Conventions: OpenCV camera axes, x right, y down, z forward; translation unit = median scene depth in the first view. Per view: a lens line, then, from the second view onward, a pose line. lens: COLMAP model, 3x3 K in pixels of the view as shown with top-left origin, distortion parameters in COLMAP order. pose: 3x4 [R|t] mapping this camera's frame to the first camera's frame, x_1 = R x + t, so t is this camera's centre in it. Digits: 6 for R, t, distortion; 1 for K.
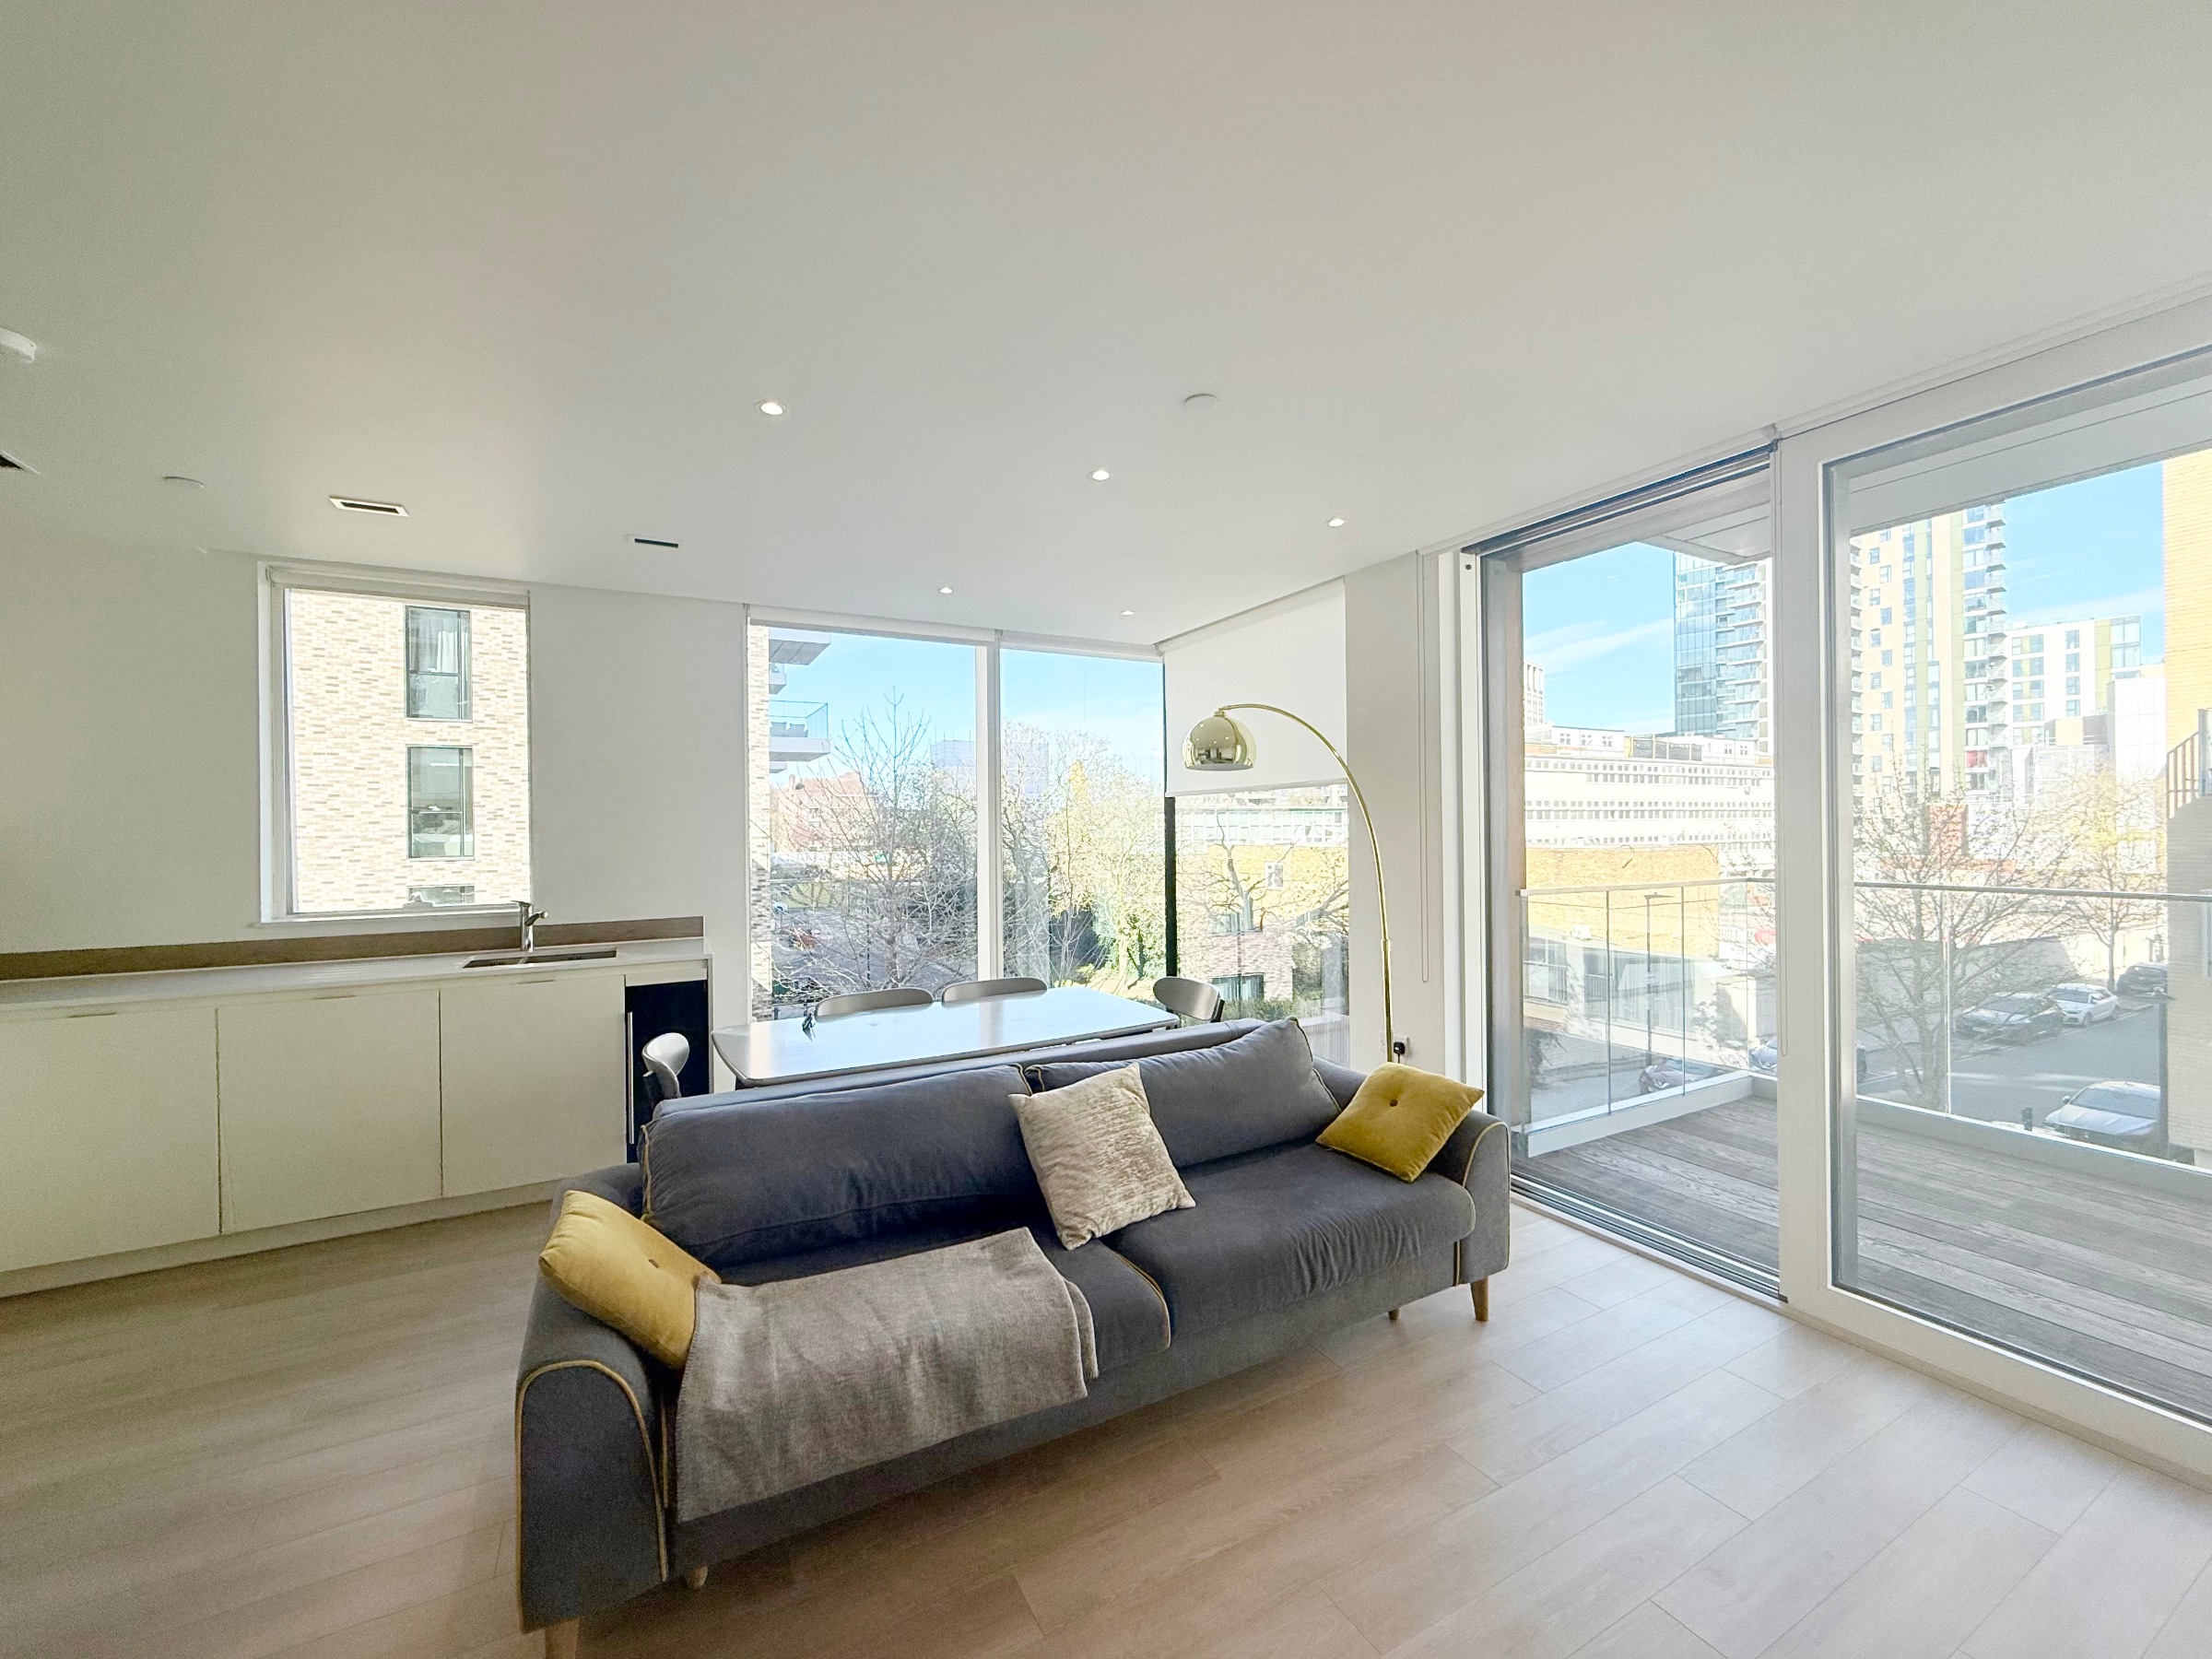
lens RADIAL K [[883.3, 0, 1103.9], [0, 883.3, 827.7], [0, 0, 1]] dist [0.000839, -0.000368]
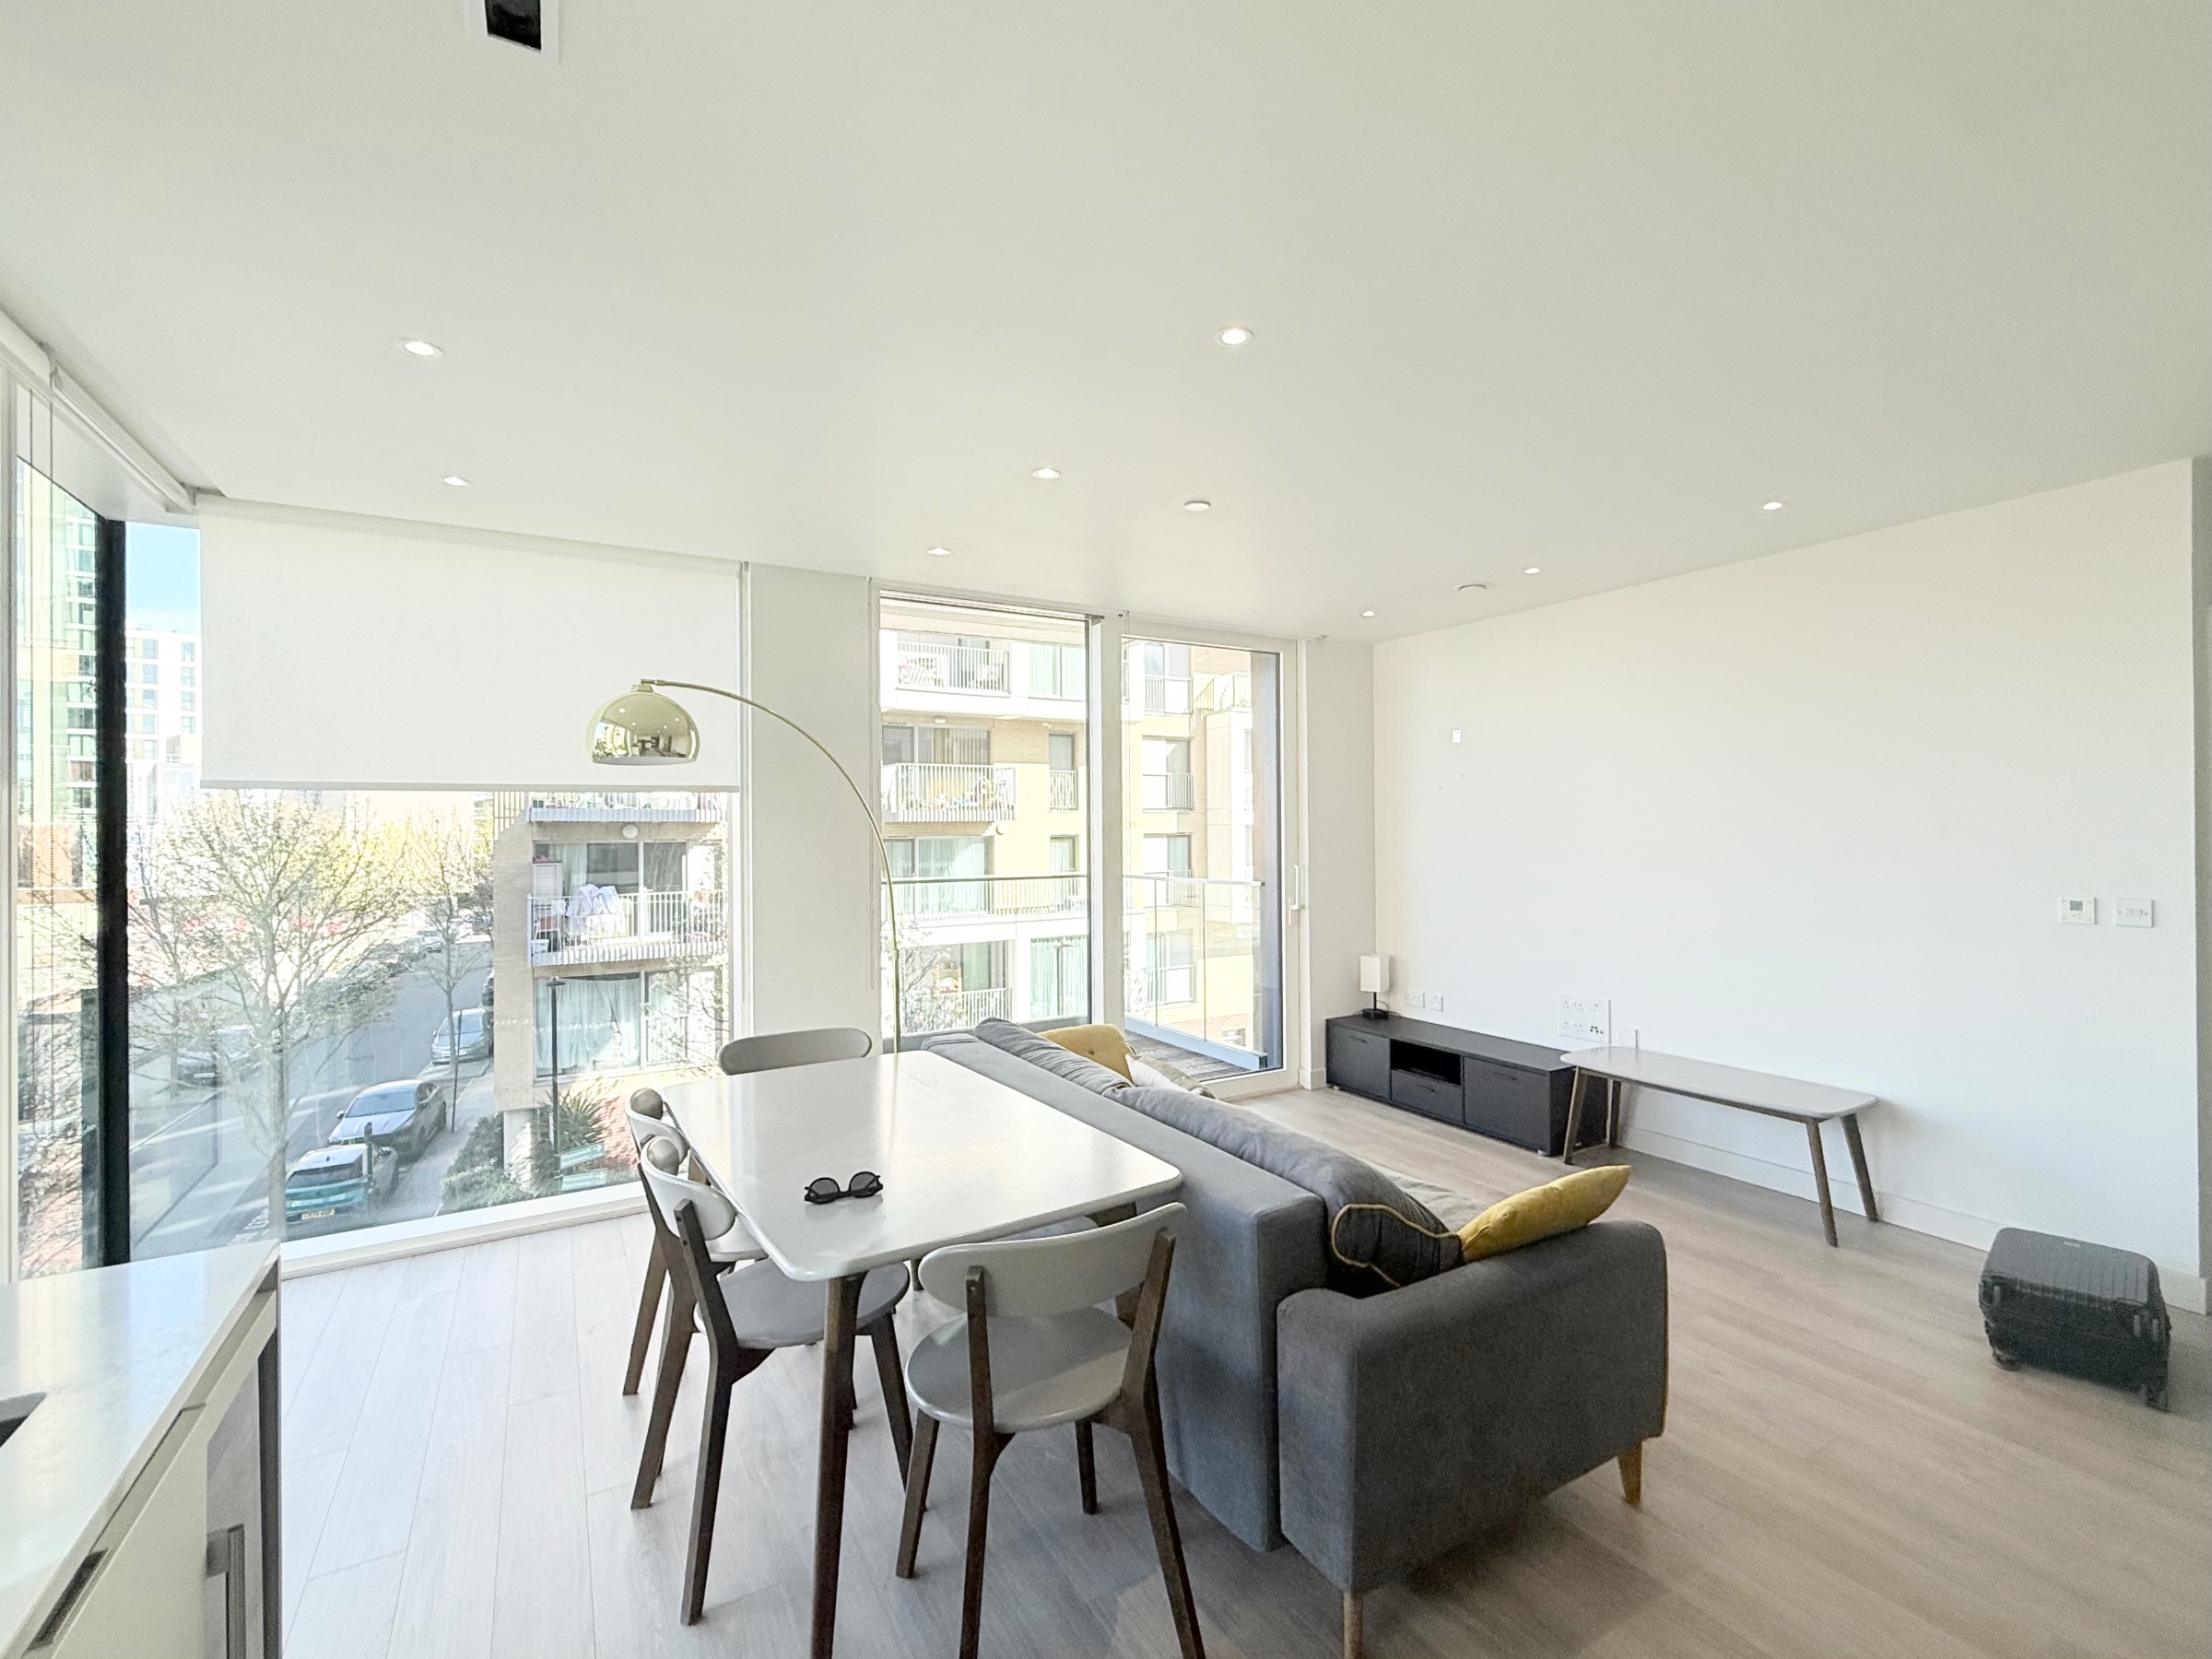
lens RADIAL K [[991.9, 0, 1172.8], [0, 991.9, 827.7], [0, 0, 1]] dist [0.000713, 0.000220]
pose [[-0.074122, 0.013526, 0.997157, -0.991710], [0.011253, 0.999856, -0.012727, 0.002157], [-0.997186, 0.010278, -0.074264, 0.879103]]
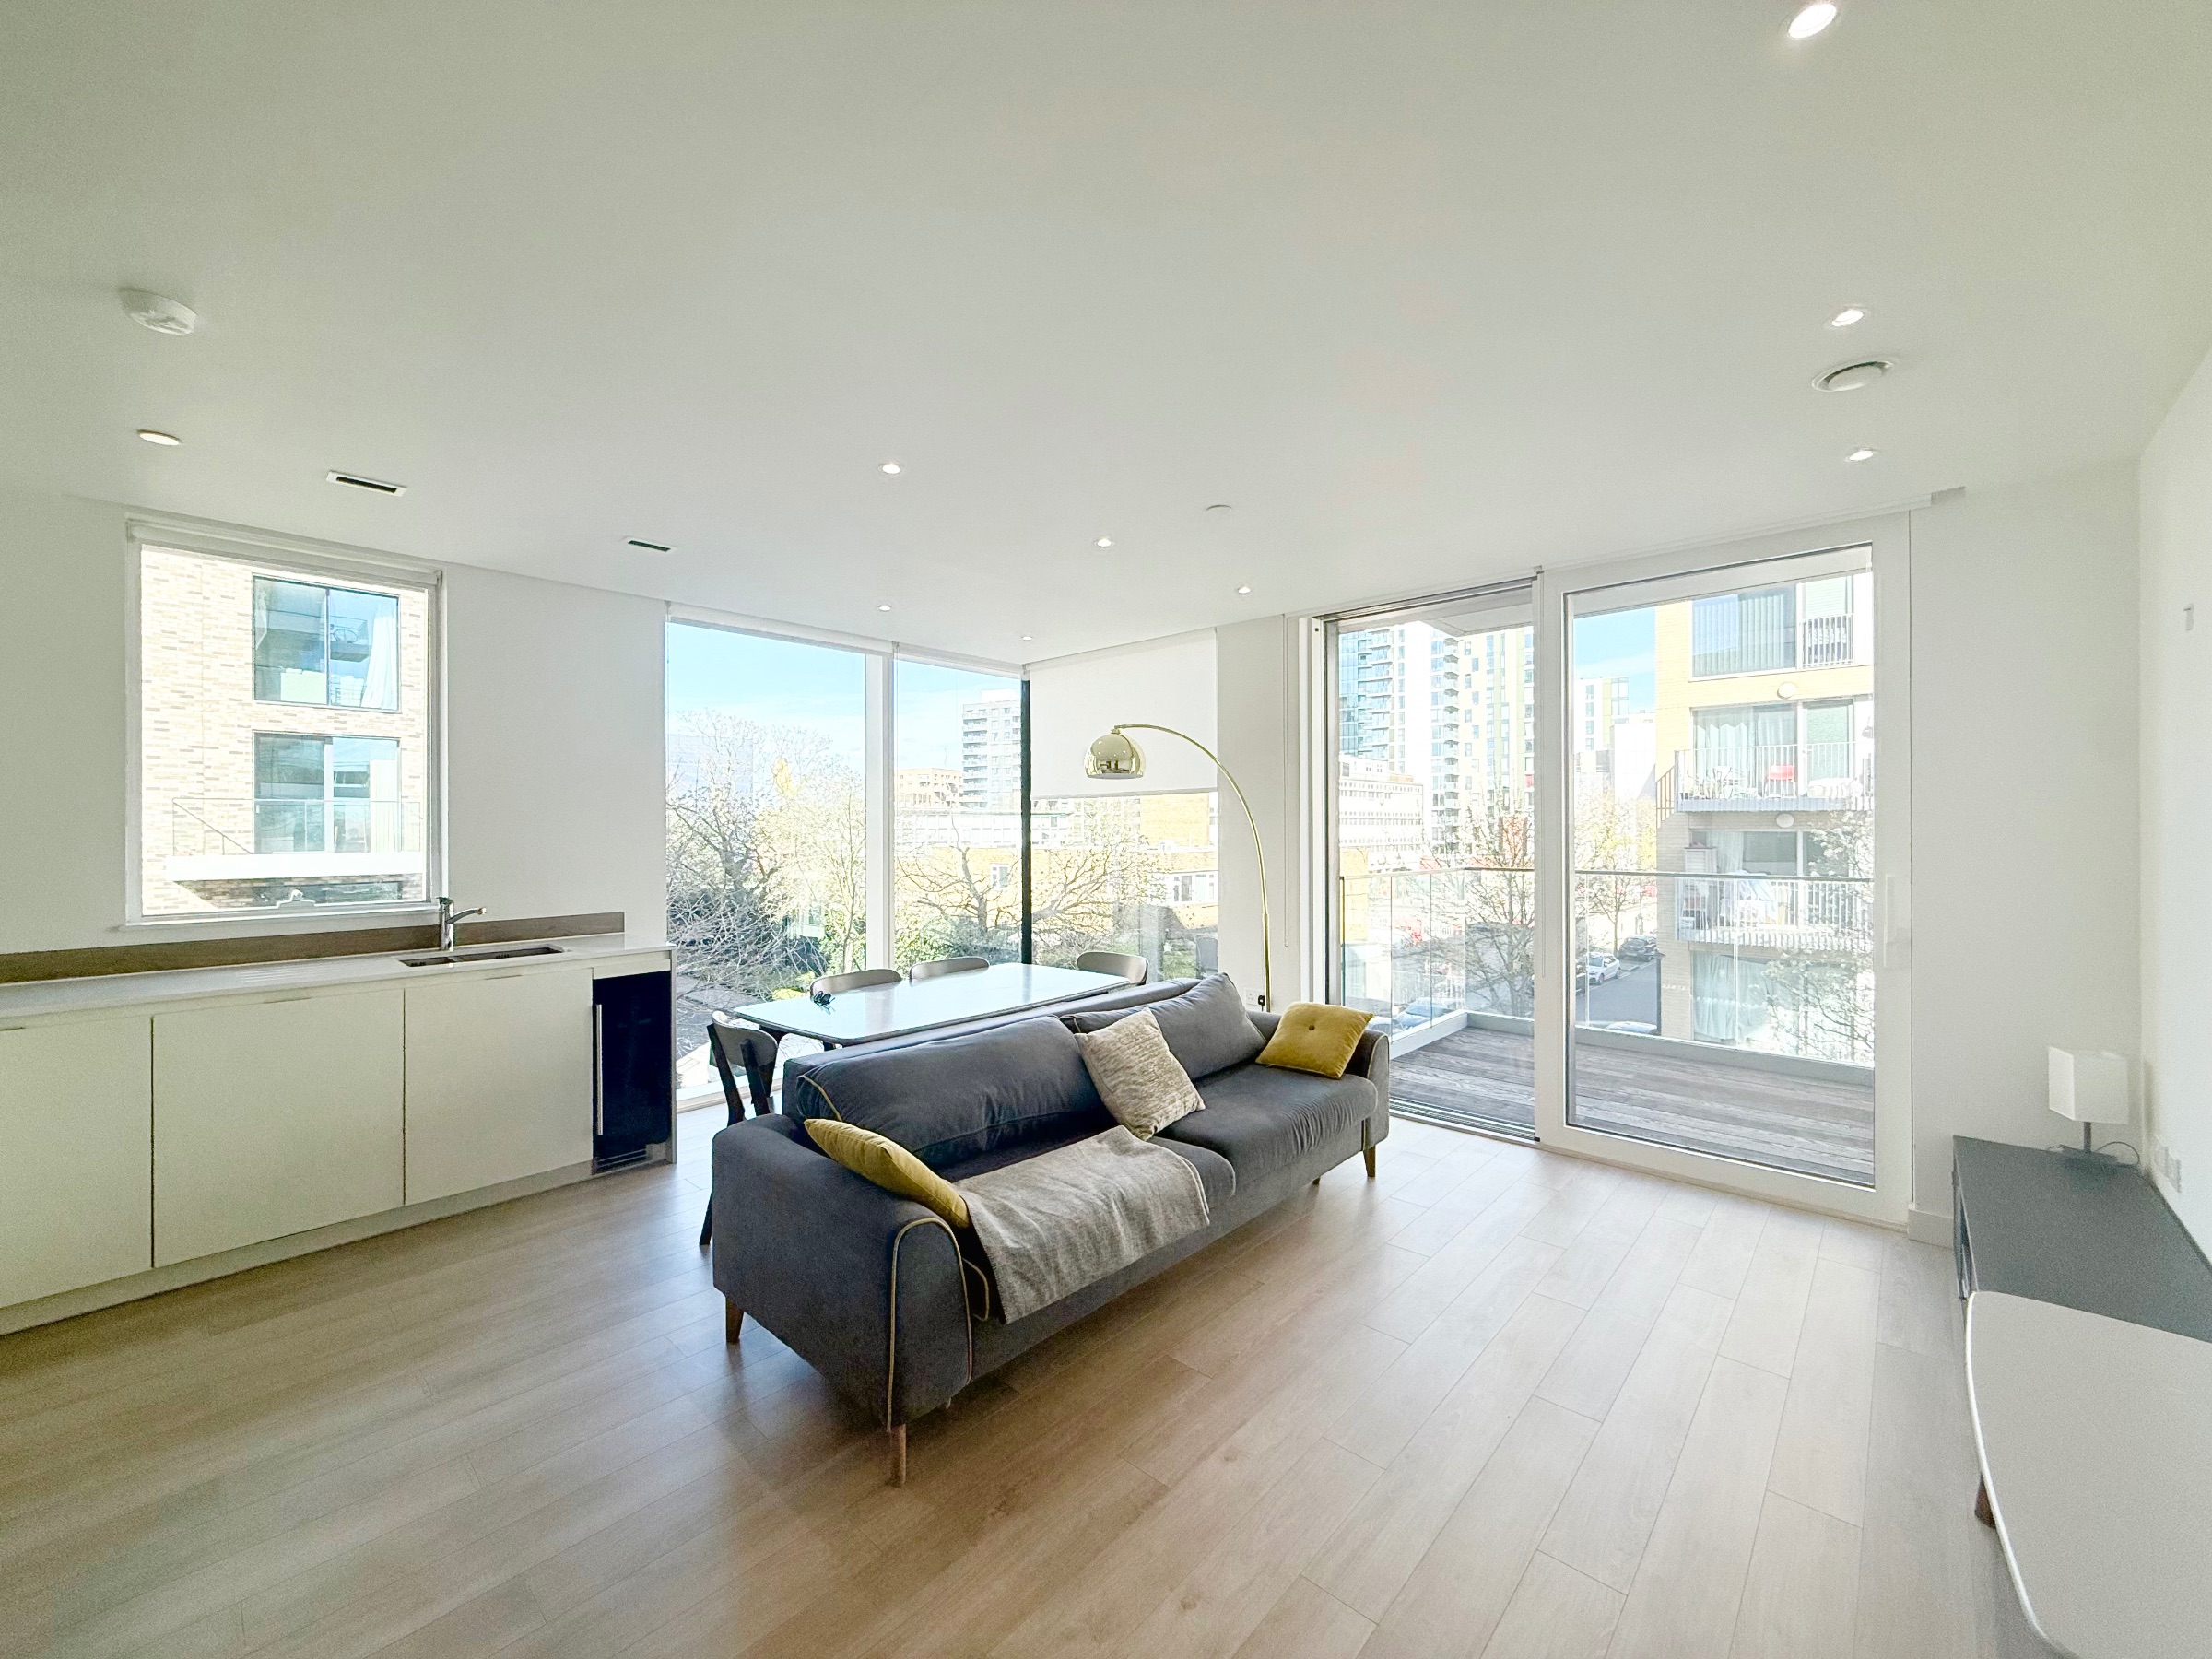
lens RADIAL K [[883.3, 0, 1103.9], [0, 883.3, 827.7], [0, 0, 1]] dist [0.000839, -0.000368]
pose [[0.945306, 0.008005, 0.326087, -0.374331], [-0.006819, 0.999965, -0.004781, 0.009353], [-0.326114, 0.002296, 0.945328, -0.164688]]
